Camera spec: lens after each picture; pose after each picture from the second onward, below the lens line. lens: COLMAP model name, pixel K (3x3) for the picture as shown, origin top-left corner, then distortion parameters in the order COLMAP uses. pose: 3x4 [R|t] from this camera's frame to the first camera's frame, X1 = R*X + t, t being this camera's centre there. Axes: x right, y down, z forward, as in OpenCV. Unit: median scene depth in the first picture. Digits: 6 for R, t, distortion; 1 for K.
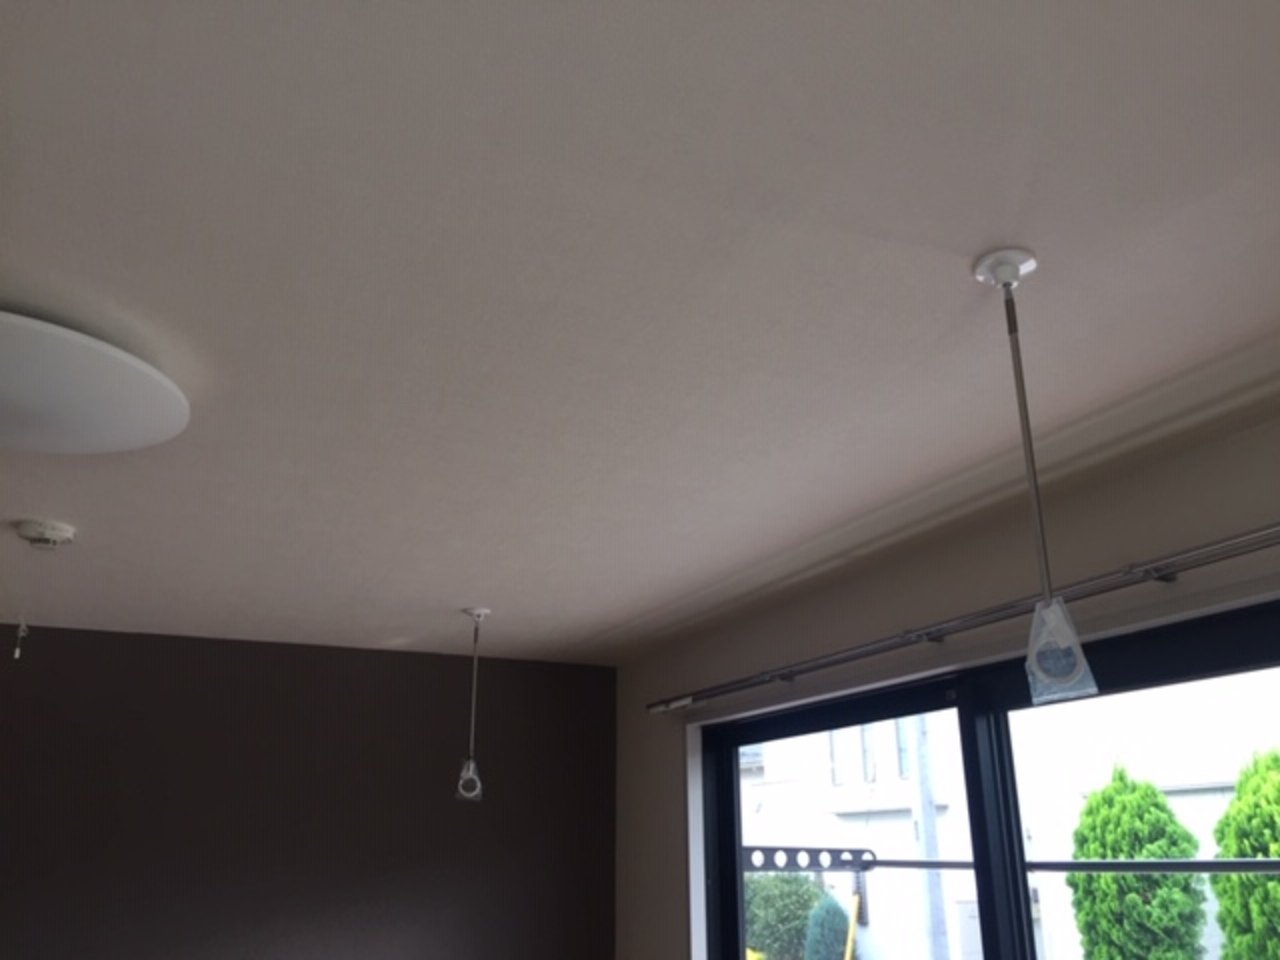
lens RADIAL K [[1107.2, 0, 640.0], [0, 1107.2, 480.0], [0, 0, 1]] dist [0.084454, -0.098311]
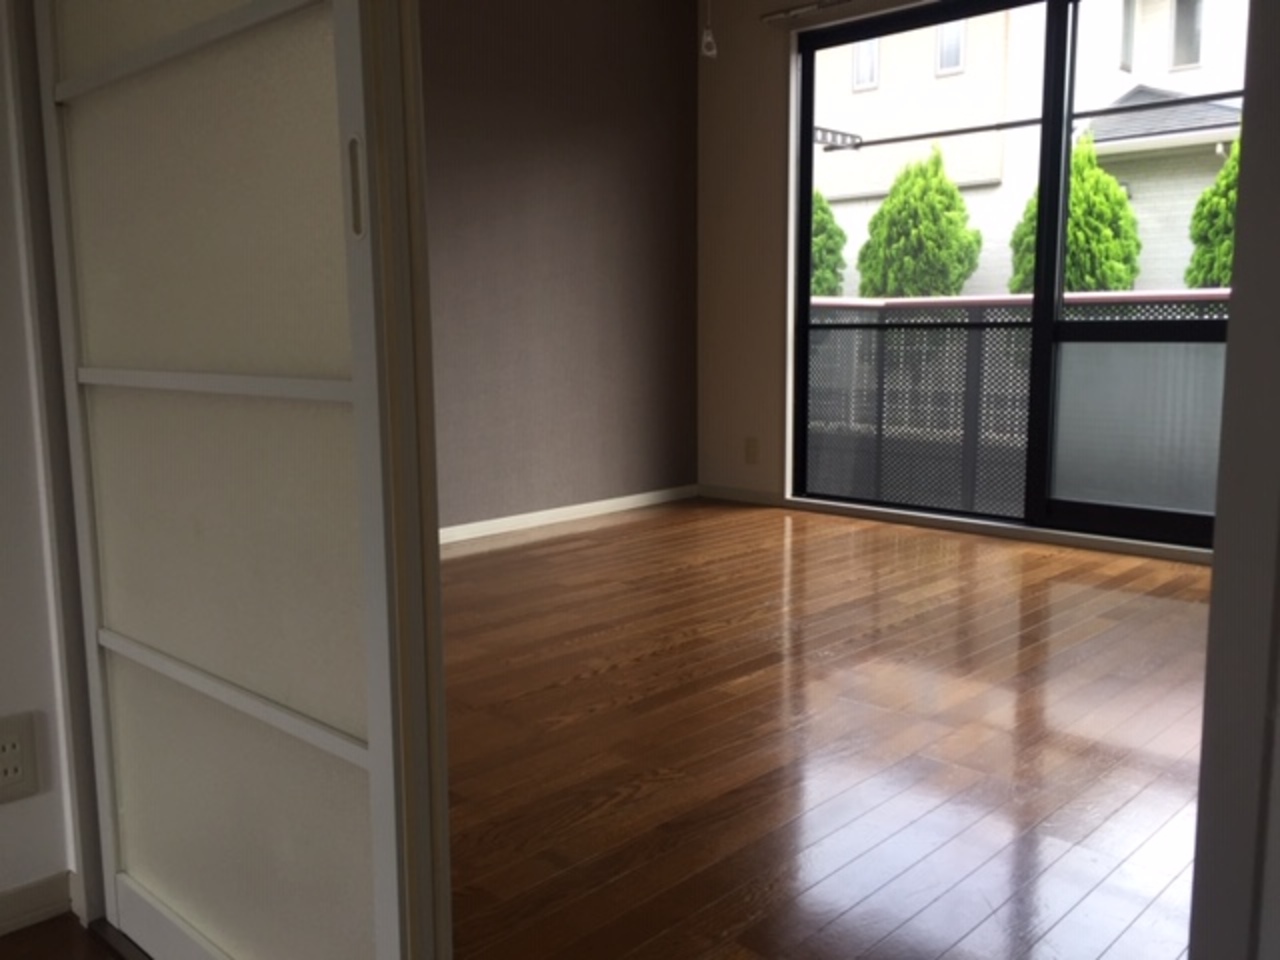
lens RADIAL K [[1107.5, 0, 640.0], [0, 1107.5, 480.0], [0, 0, 1]] dist [0.042756, 0.005557]
pose [[0.936616, -0.053211, 0.346292, -0.216681], [-0.111797, 0.891338, 0.439339, 0.040523], [-0.332041, -0.450206, 0.828893, -0.126731]]
